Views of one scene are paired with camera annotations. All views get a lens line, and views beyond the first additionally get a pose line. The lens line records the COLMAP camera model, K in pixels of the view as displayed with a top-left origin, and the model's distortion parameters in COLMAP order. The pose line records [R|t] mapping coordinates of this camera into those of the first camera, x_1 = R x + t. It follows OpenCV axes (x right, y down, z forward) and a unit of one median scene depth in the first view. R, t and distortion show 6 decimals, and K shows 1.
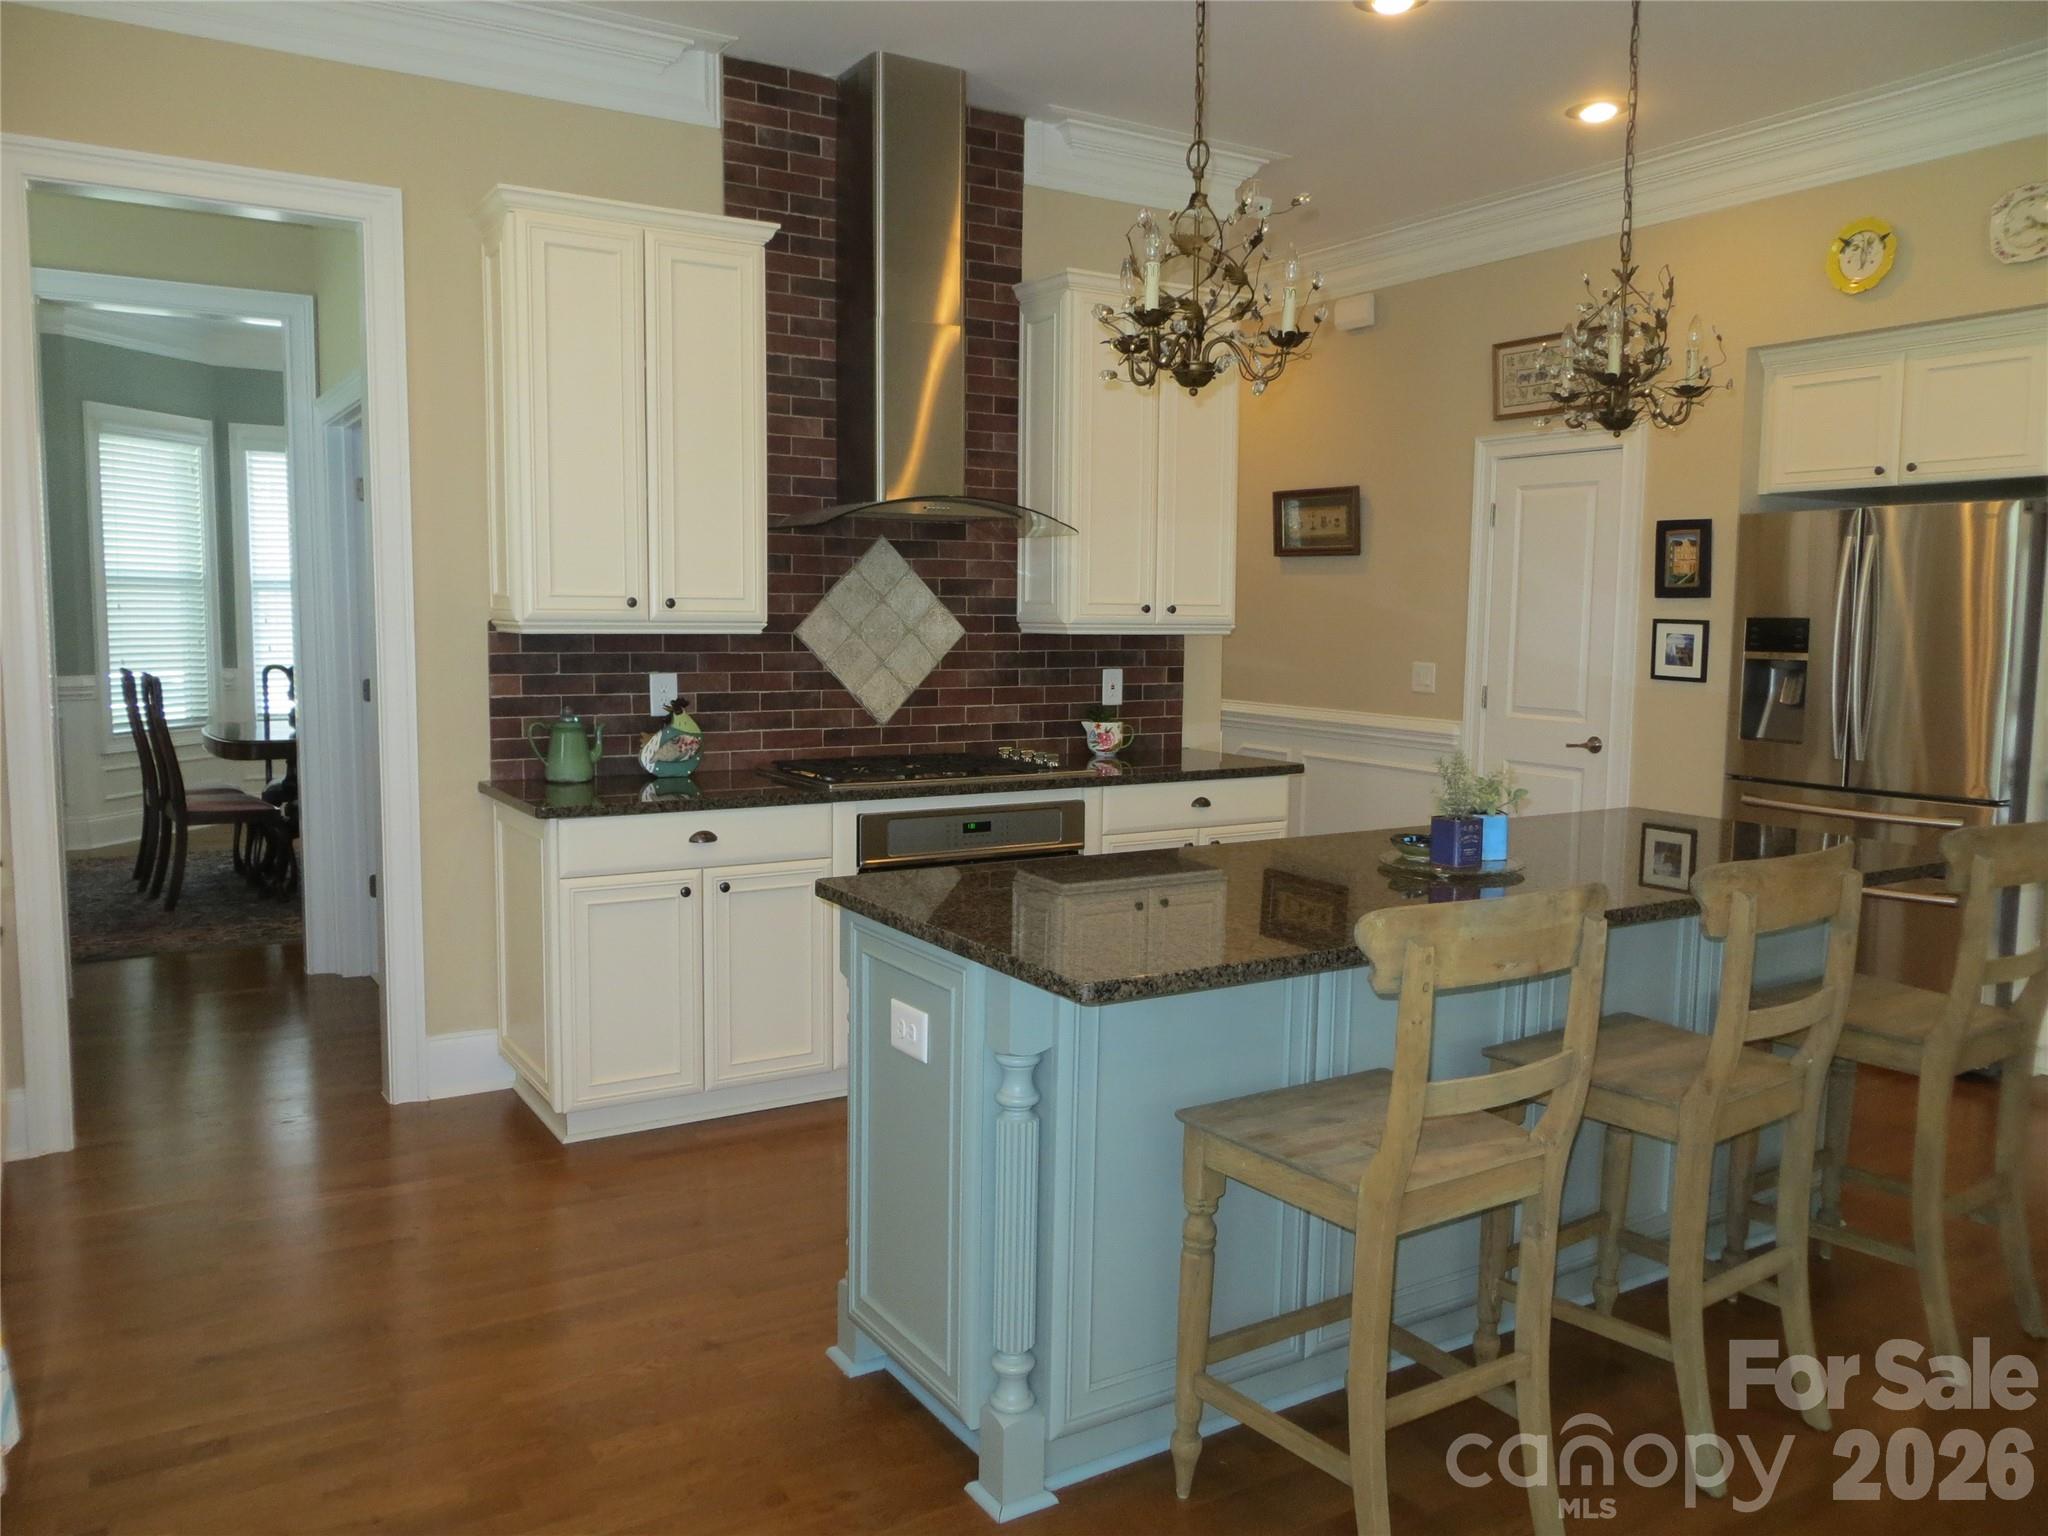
lens RADIAL K [[1543.4, 0, 1015.8], [0, 1543.4, 768.5], [0, 0, 1]] dist [0.000061, -0.012069]
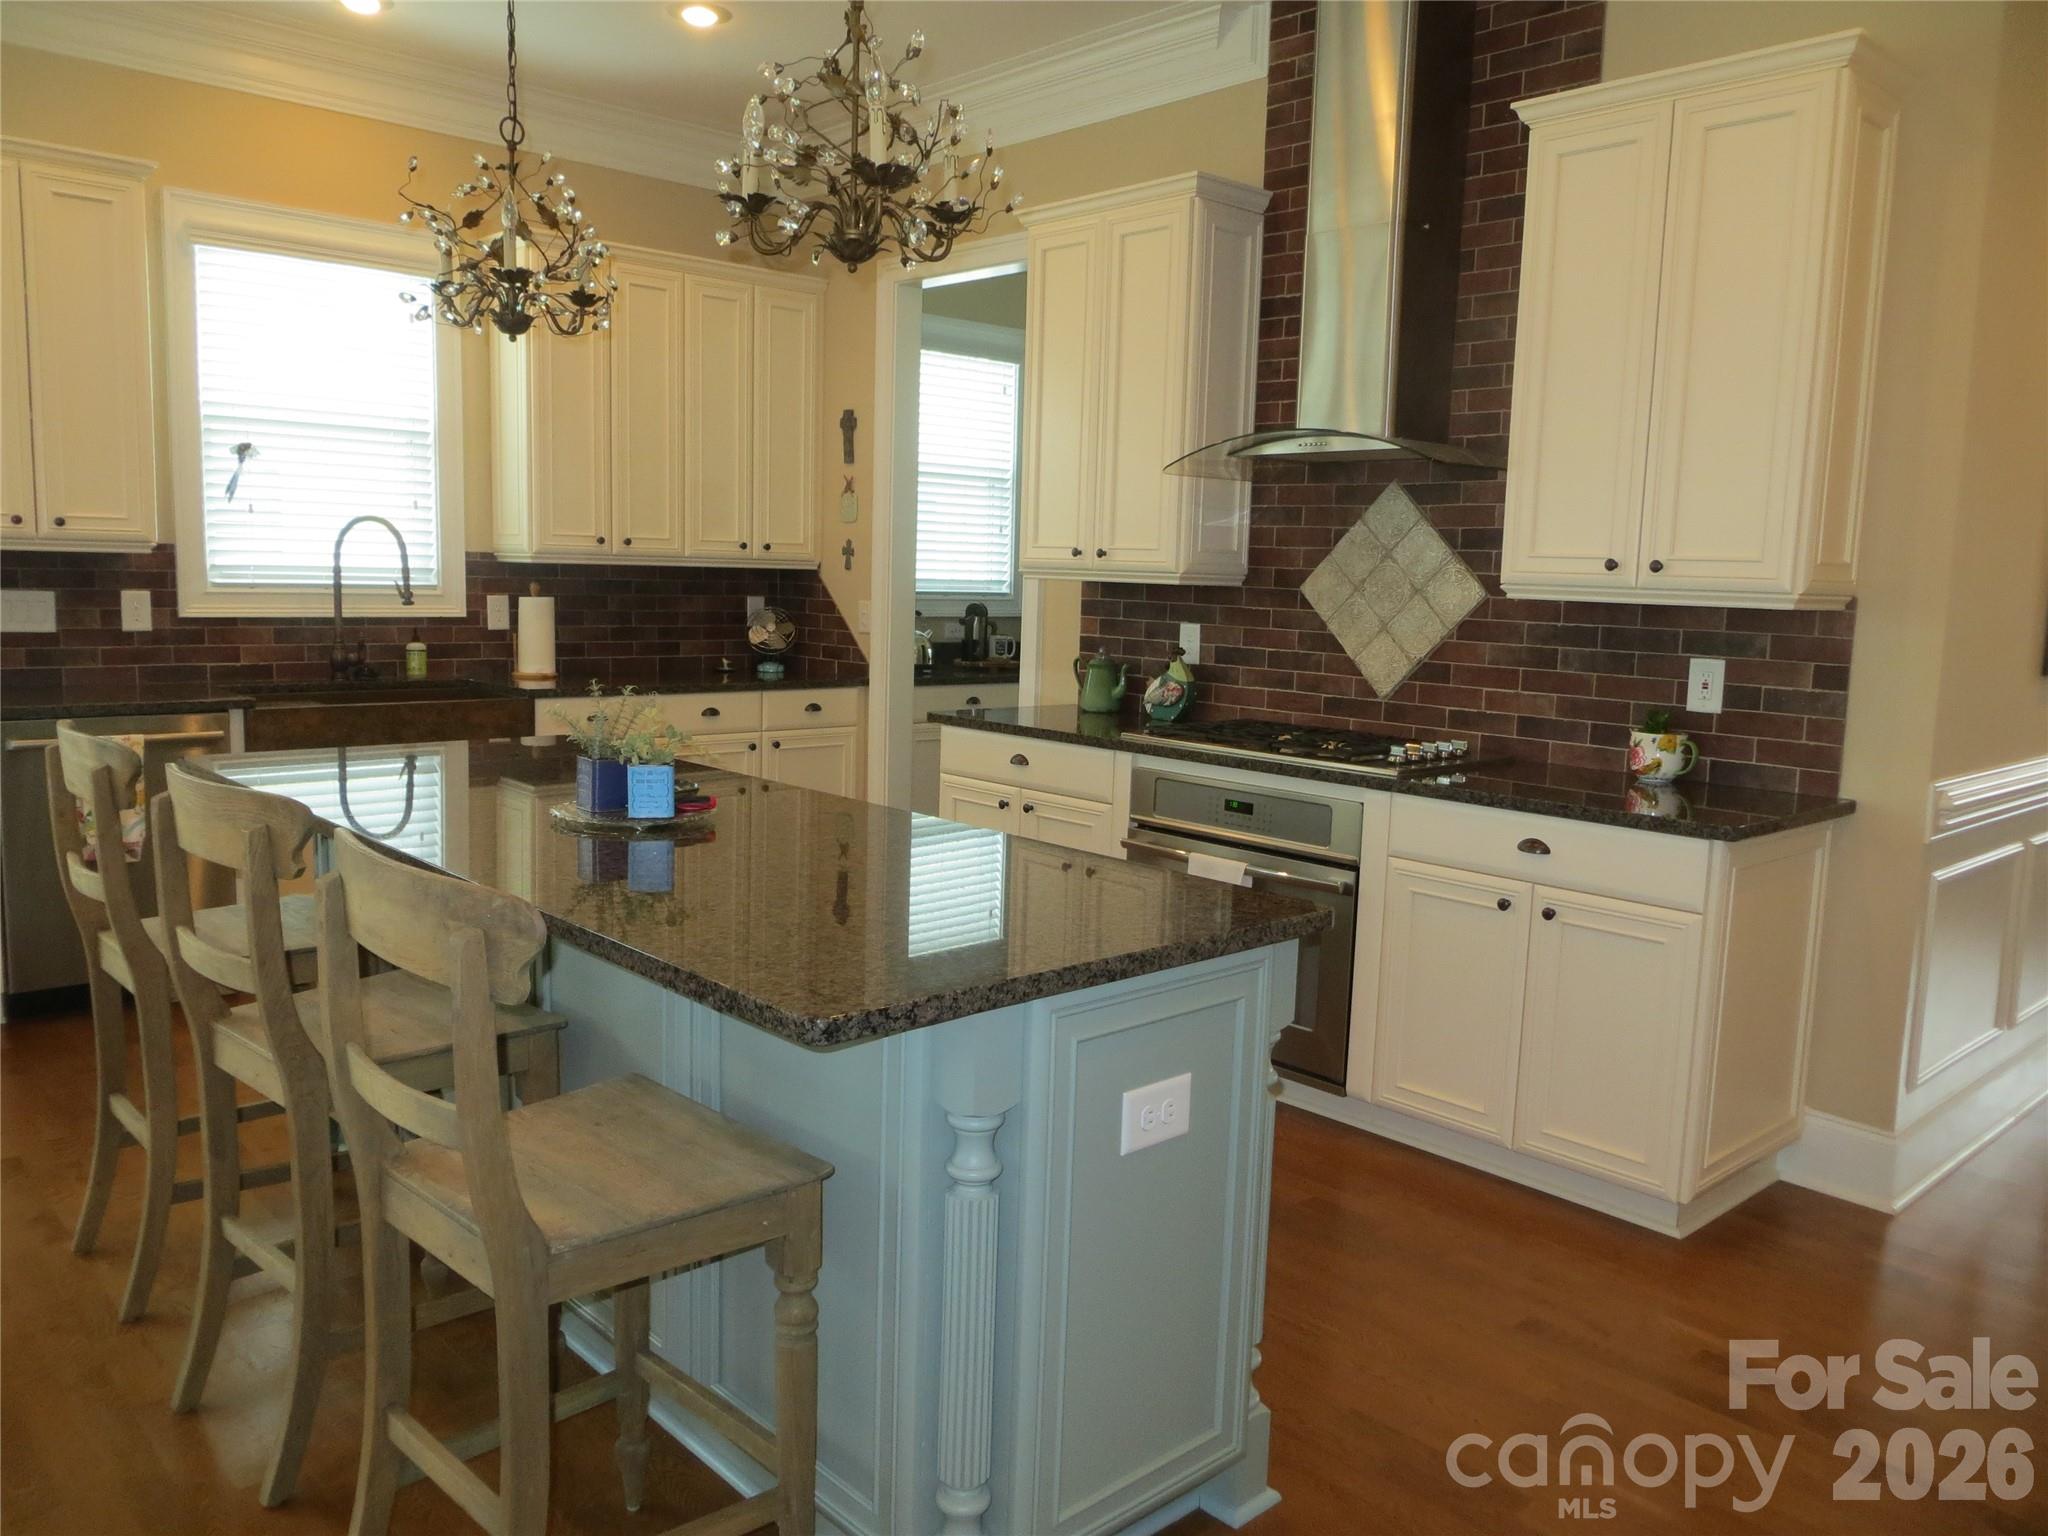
lens RADIAL K [[1543.4, 0, 1014.8], [0, 1543.4, 775.2], [0, 0, 1]] dist [0.000061, -0.012069]
pose [[0.192491, 0.131116, -0.972500, 0.732858], [-0.124195, 0.986319, 0.108397, -0.054752], [0.973408, 0.099914, 0.206142, 0.627469]]
